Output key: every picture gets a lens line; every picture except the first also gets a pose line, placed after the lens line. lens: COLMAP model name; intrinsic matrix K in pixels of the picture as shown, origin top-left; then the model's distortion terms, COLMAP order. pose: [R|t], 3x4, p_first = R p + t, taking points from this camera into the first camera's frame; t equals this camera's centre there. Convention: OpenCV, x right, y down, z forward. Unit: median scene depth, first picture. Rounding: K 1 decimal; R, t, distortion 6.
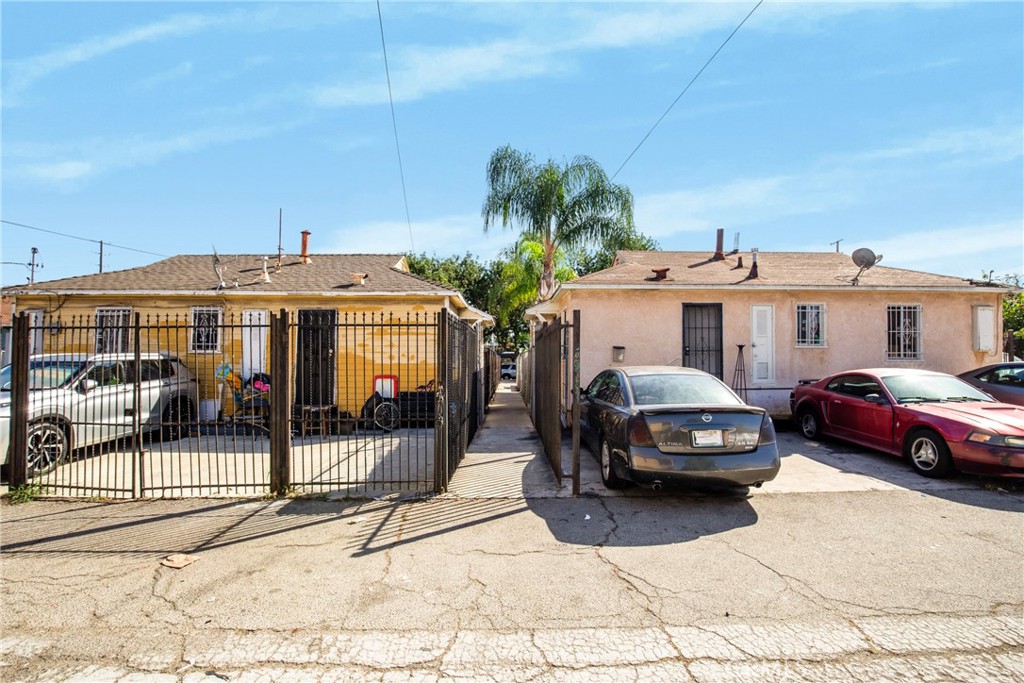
lens RADIAL K [[476.8, 0, 512.0], [0, 476.8, 341.5], [0, 0, 1]] dist [-0.043142, 0.009447]
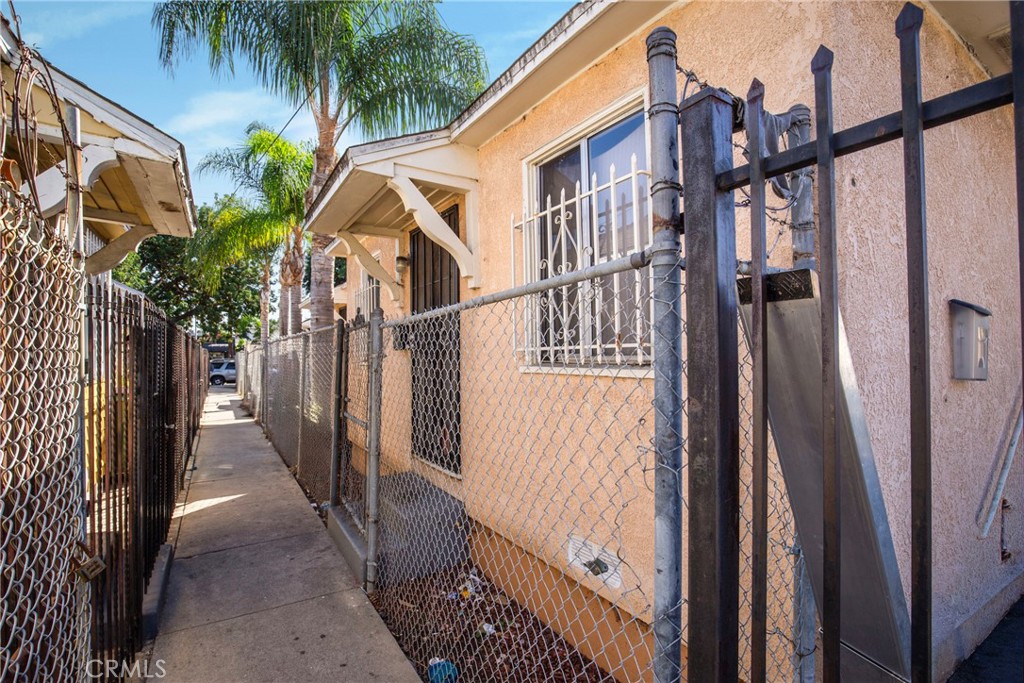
lens RADIAL K [[476.8, 0, 512.0], [0, 476.8, 341.5], [0, 0, 1]] dist [-0.043142, 0.009447]
pose [[0.851273, -0.018219, 0.524406, -0.011072], [0.007071, 0.999705, 0.023253, 0.013531], [-0.524675, -0.016087, 0.851151, 0.440764]]
